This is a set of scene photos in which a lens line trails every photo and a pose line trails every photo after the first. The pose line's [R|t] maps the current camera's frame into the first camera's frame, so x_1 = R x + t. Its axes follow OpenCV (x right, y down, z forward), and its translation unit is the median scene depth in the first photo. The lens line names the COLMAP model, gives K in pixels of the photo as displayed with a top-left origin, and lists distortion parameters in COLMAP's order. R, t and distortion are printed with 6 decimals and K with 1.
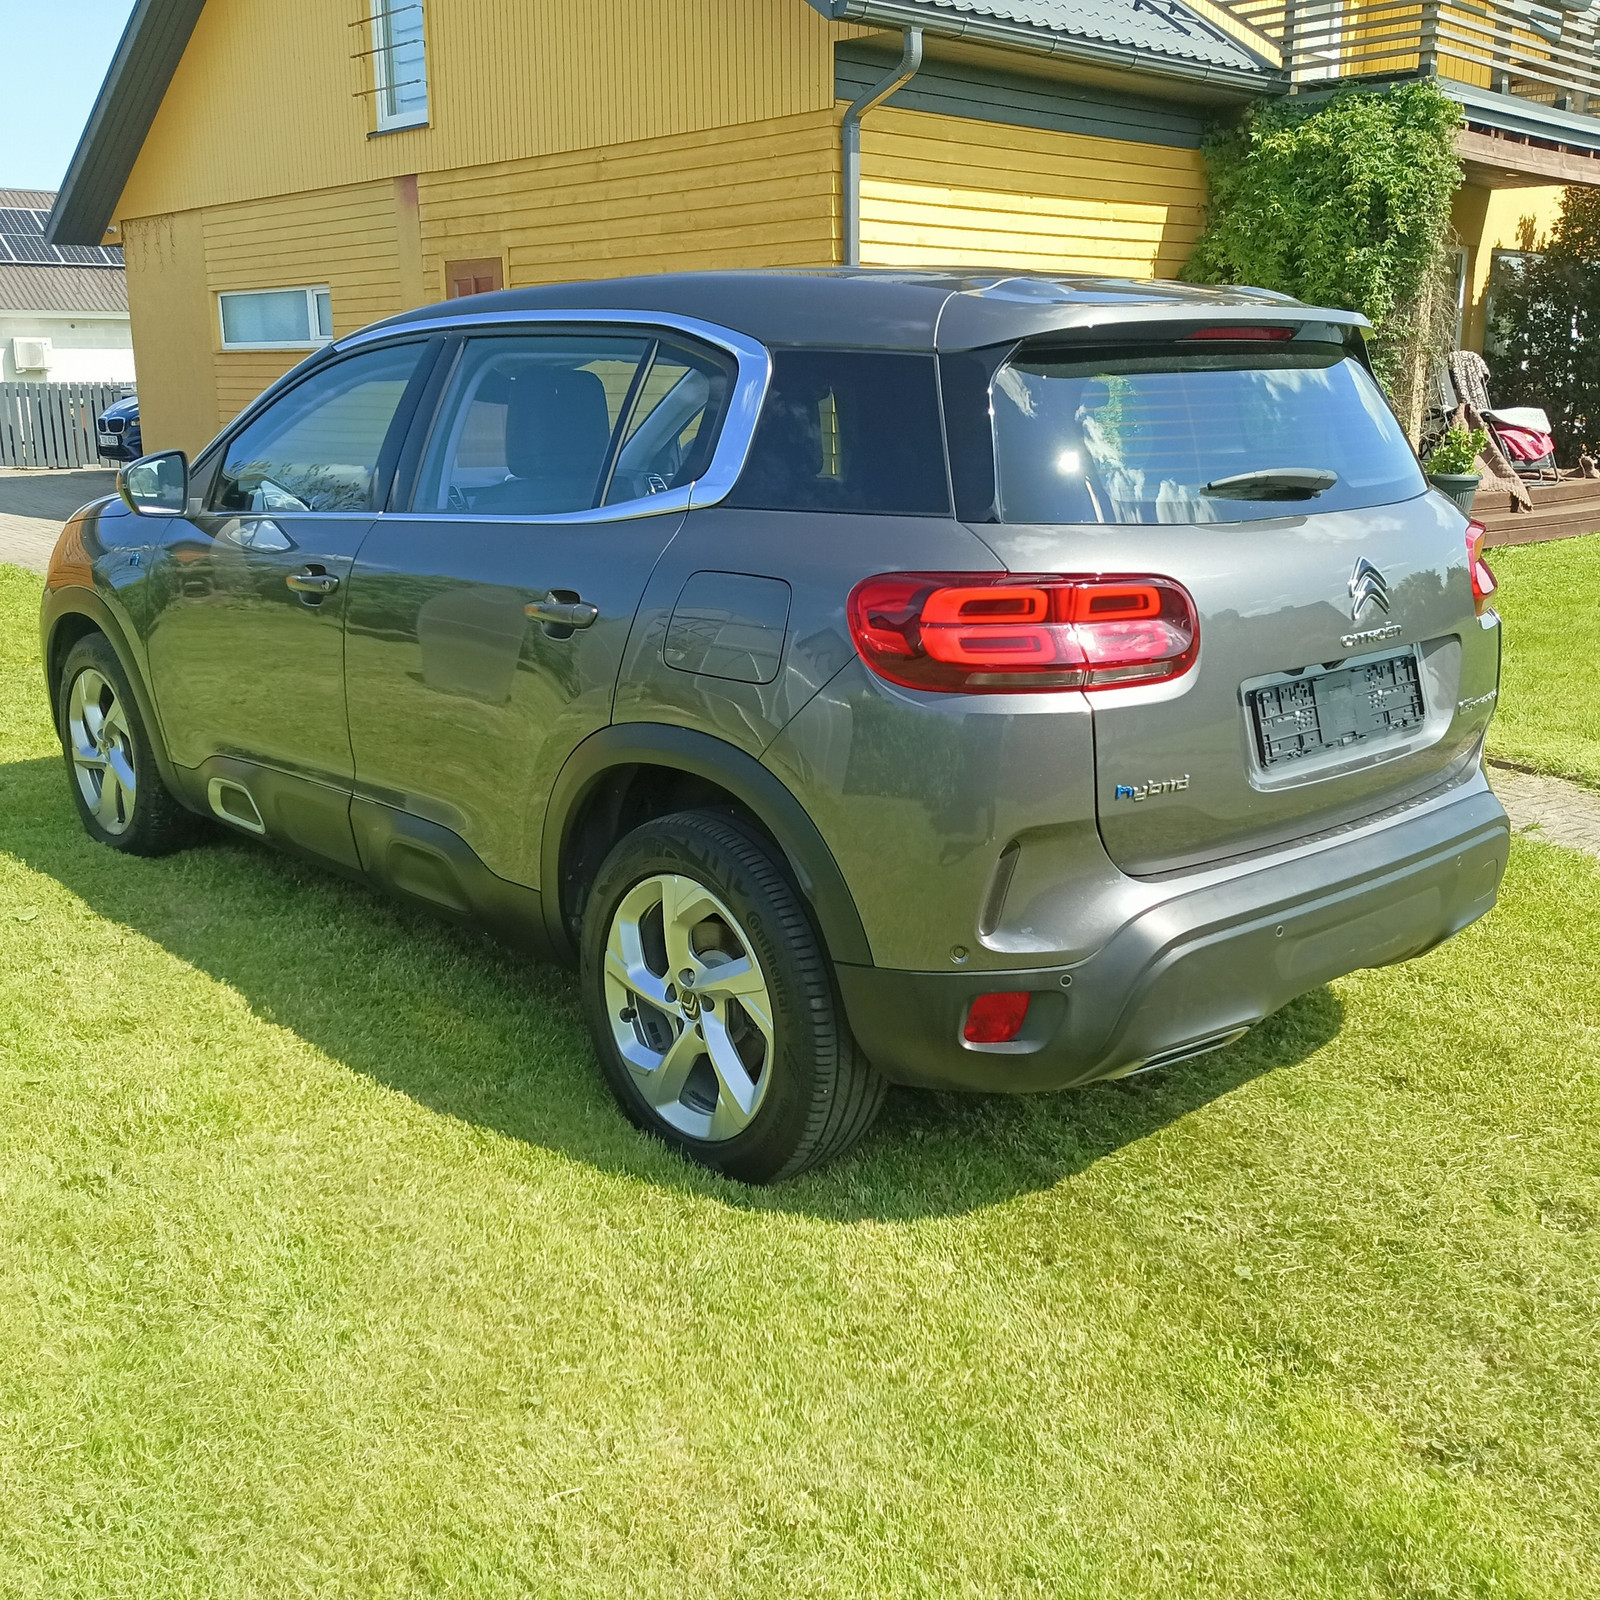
lens RADIAL K [[1585.9, 0, 800.0], [0, 1585.9, 800.0], [0, 0, 1]] dist [0.052600, -0.127276]
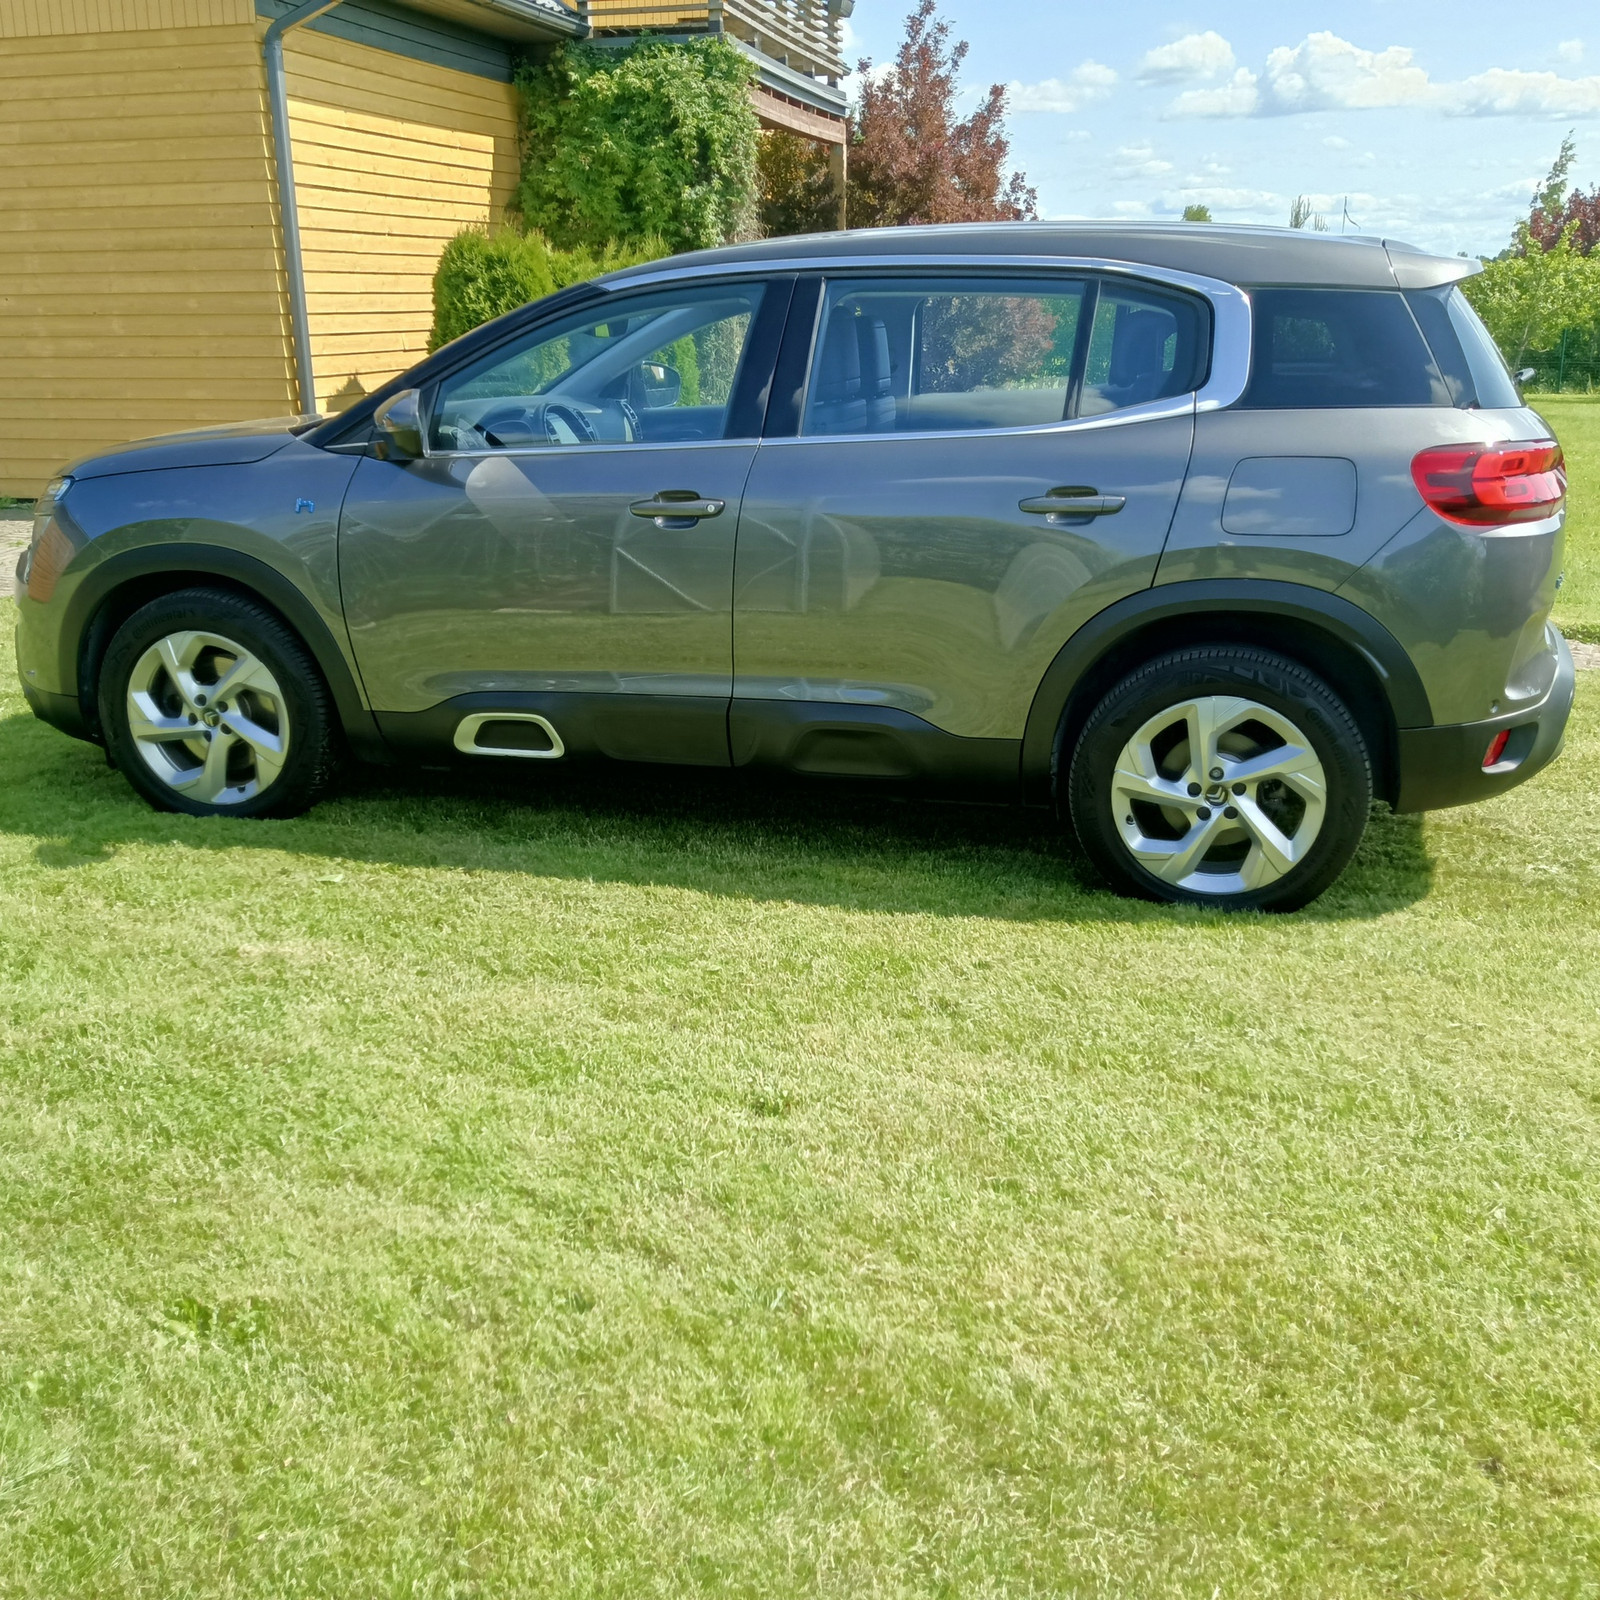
lens RADIAL K [[1532.8, 0, 800.0], [0, 1532.8, 800.0], [0, 0, 1]] dist [0.062017, -0.123288]
pose [[0.850636, -0.161944, 0.500192, -0.221427], [0.134568, 0.986751, 0.090626, -0.006497], [-0.508241, -0.009780, 0.861159, 0.016255]]
